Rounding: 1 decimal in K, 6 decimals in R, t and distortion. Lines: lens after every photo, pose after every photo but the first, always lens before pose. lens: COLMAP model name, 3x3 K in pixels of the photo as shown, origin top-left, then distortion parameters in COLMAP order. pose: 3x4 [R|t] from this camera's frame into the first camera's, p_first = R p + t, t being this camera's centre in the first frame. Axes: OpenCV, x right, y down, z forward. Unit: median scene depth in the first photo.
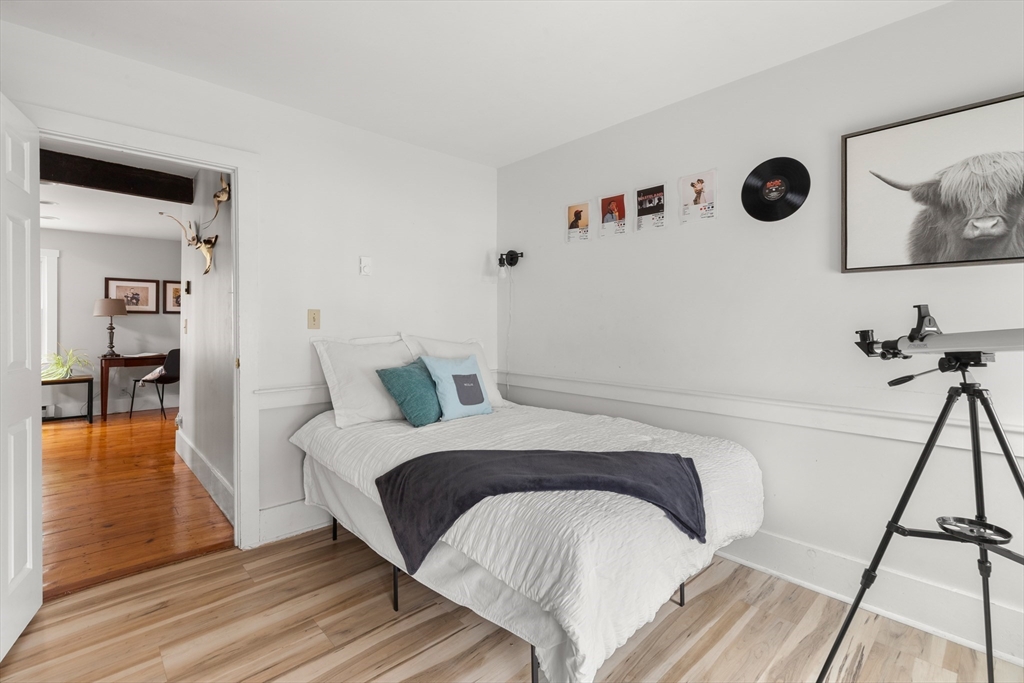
lens RADIAL K [[466.1, 0, 520.3], [0, 466.1, 325.9], [0, 0, 1]] dist [-0.001408, -0.000299]
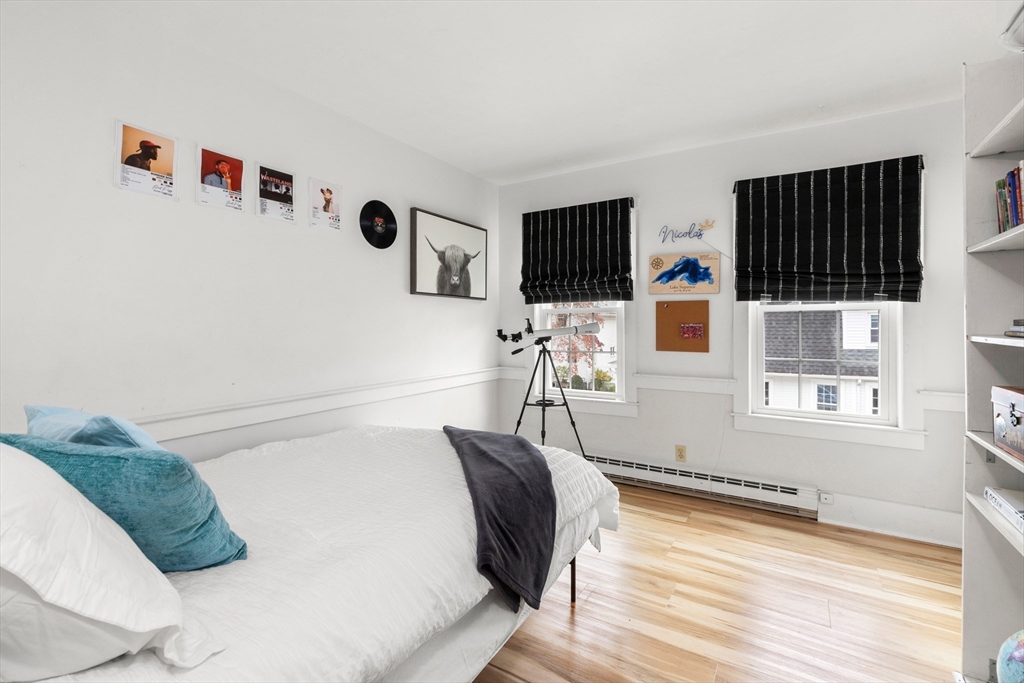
lens RADIAL K [[466.1, 0, 520.3], [0, 466.1, 325.9], [0, 0, 1]] dist [-0.001408, -0.000299]
pose [[-0.277518, -0.003109, 0.960715, -0.759731], [0.006401, 0.999967, 0.005085, -0.009644], [-0.960699, 0.007560, -0.277489, 0.898603]]
